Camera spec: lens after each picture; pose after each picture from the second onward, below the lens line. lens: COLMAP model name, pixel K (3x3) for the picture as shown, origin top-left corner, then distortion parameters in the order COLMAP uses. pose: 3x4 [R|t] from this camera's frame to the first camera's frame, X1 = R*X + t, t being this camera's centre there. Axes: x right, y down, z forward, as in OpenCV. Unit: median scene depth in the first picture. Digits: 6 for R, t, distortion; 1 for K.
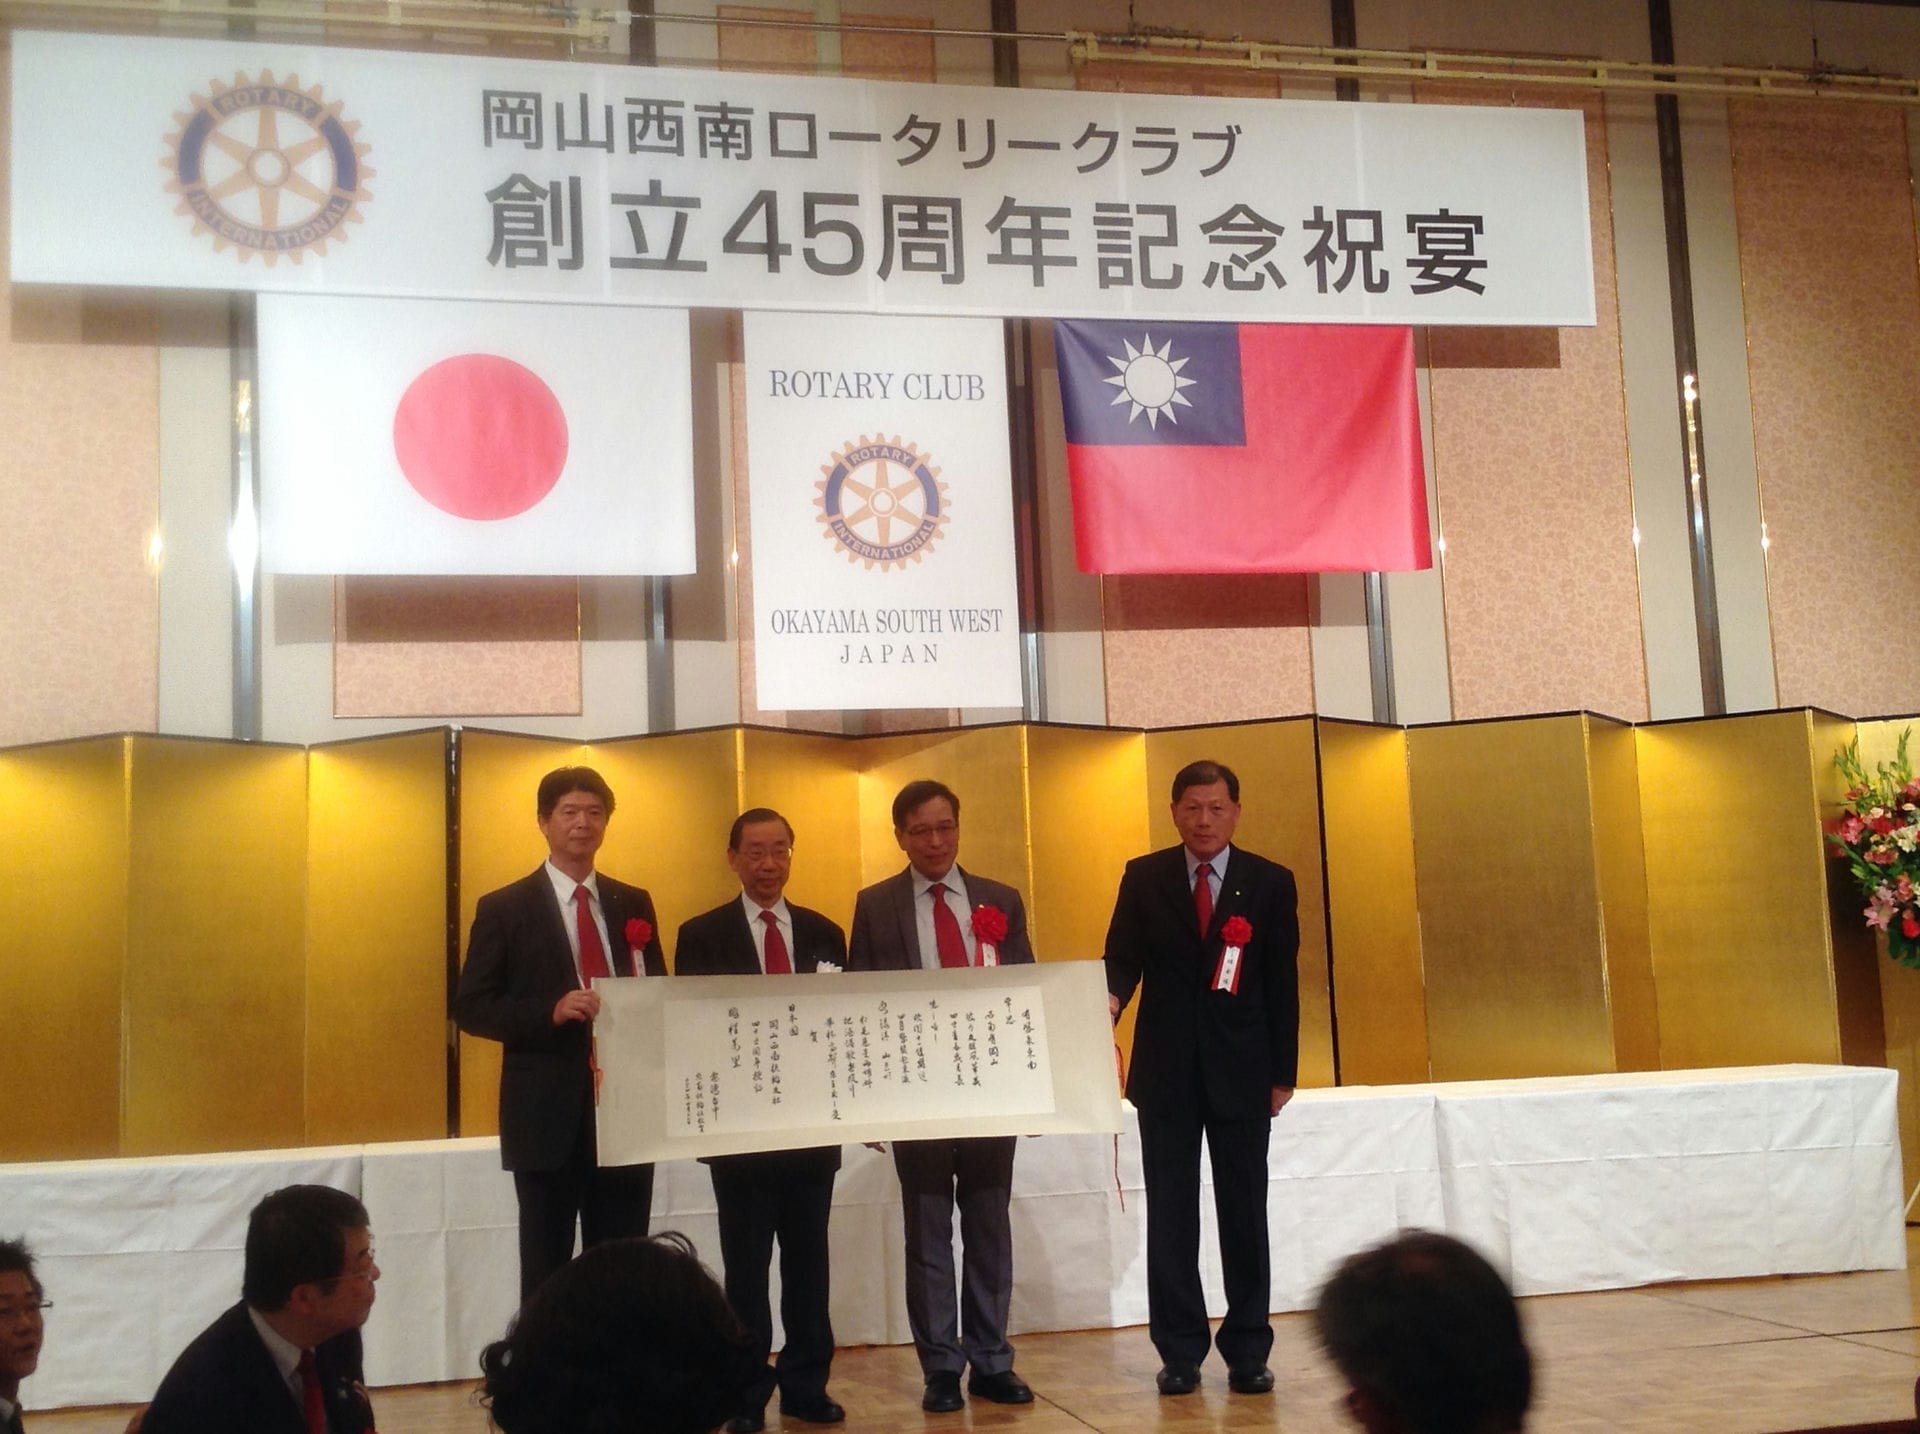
lens RADIAL K [[2162.5, 0, 960.0], [0, 2162.5, 717.0], [0, 0, 1]] dist [0.136445, -0.205495]
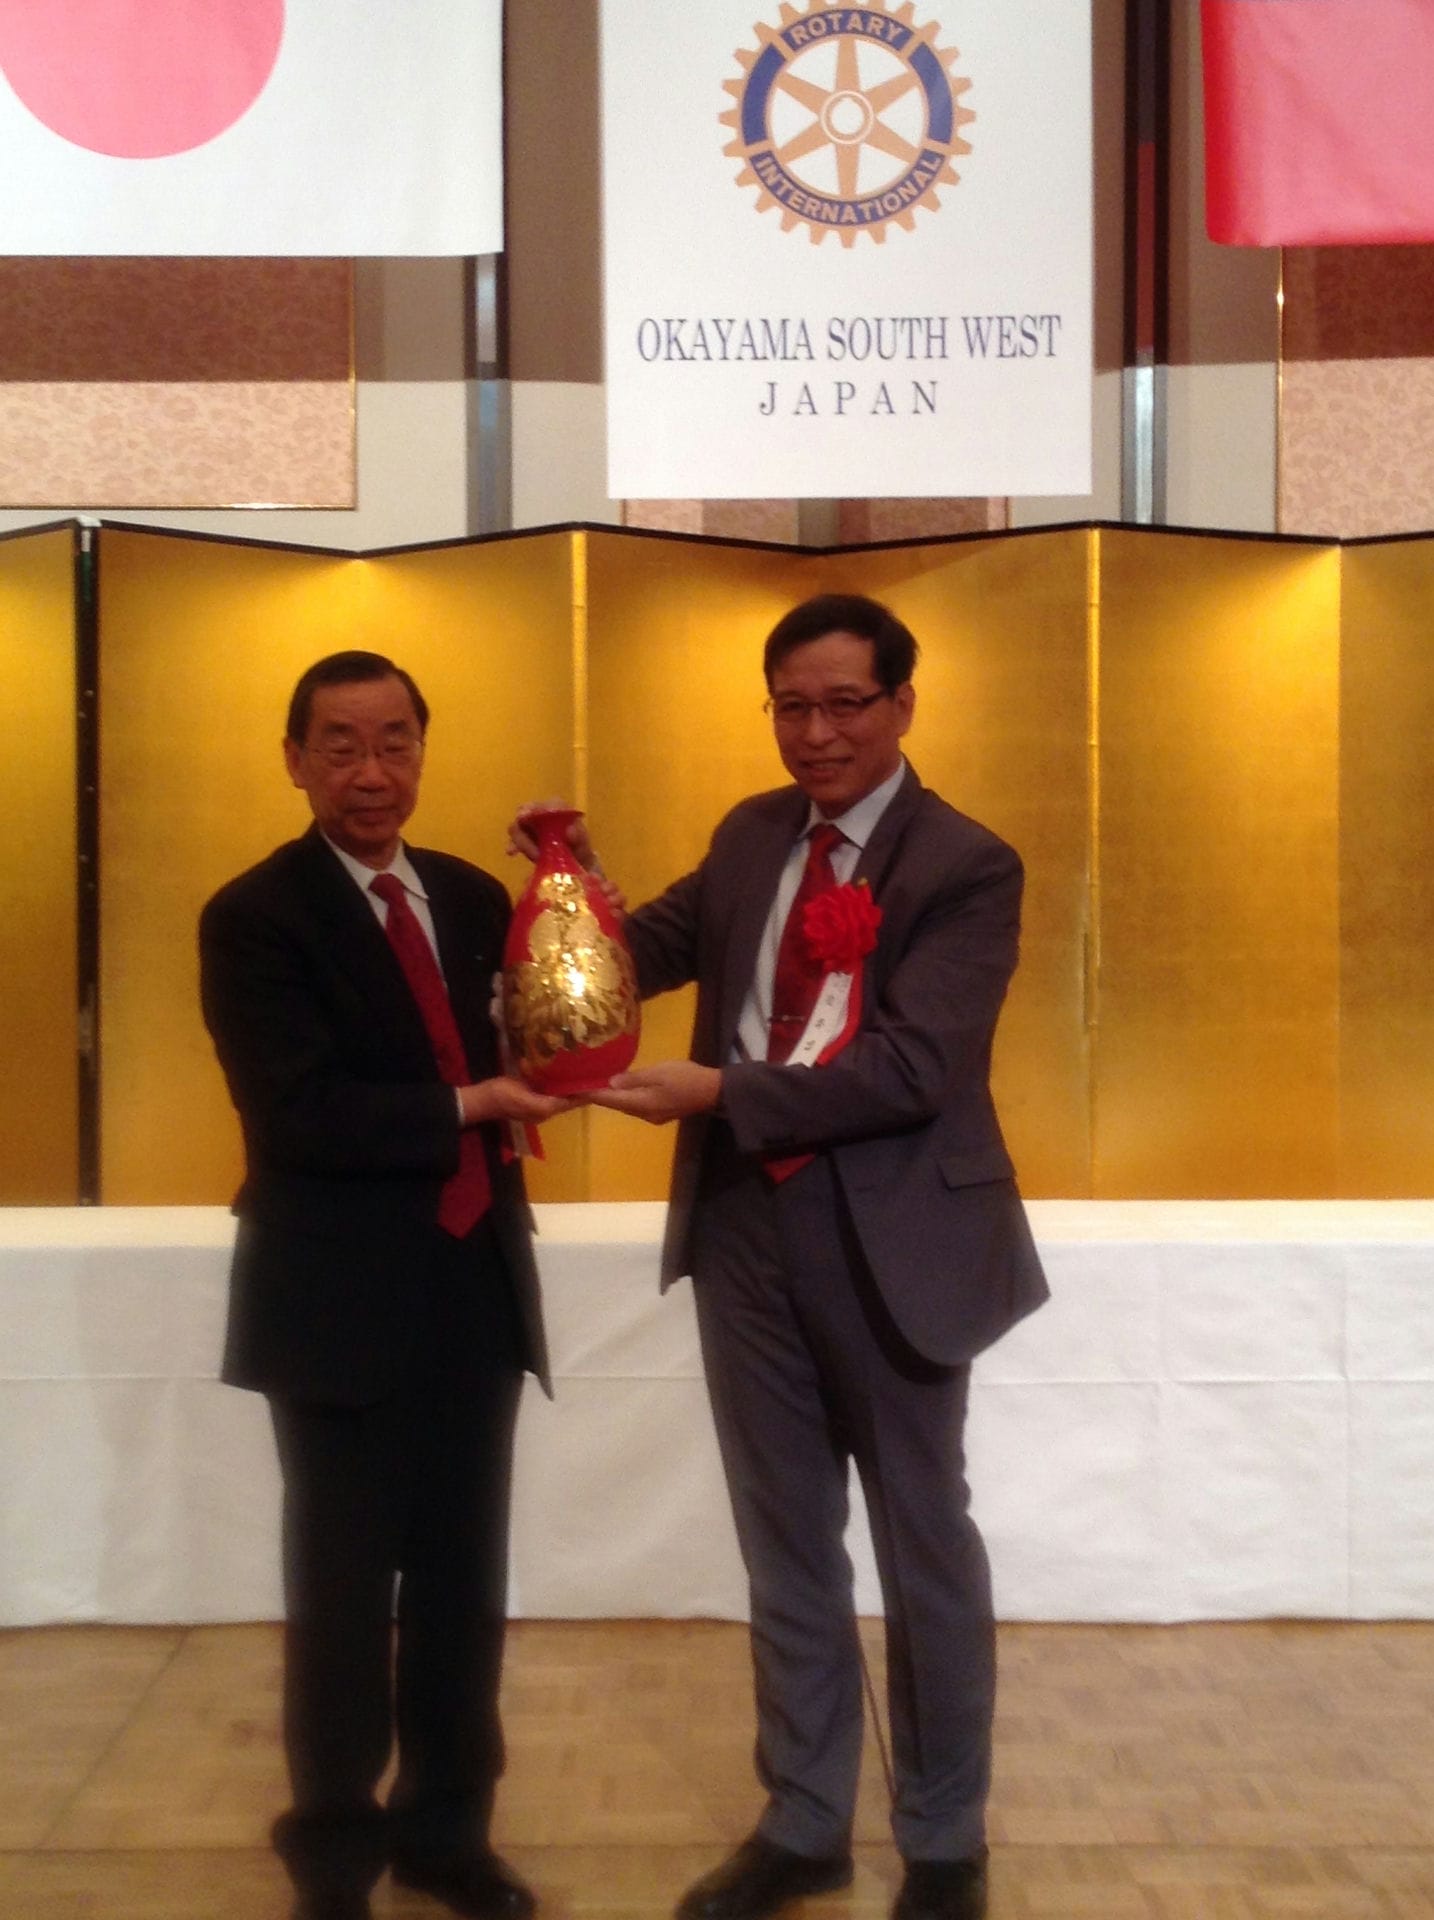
lens RADIAL K [[2734.2, 0, 717.0], [0, 2734.2, 960.0], [0, 0, 1]] dist [0.098851, -0.005583]
pose [[0.974480, 0.040608, -0.220772, 0.095546], [-0.007574, 0.988889, 0.148461, 0.009064], [0.224348, -0.143000, 0.963960, 0.282282]]
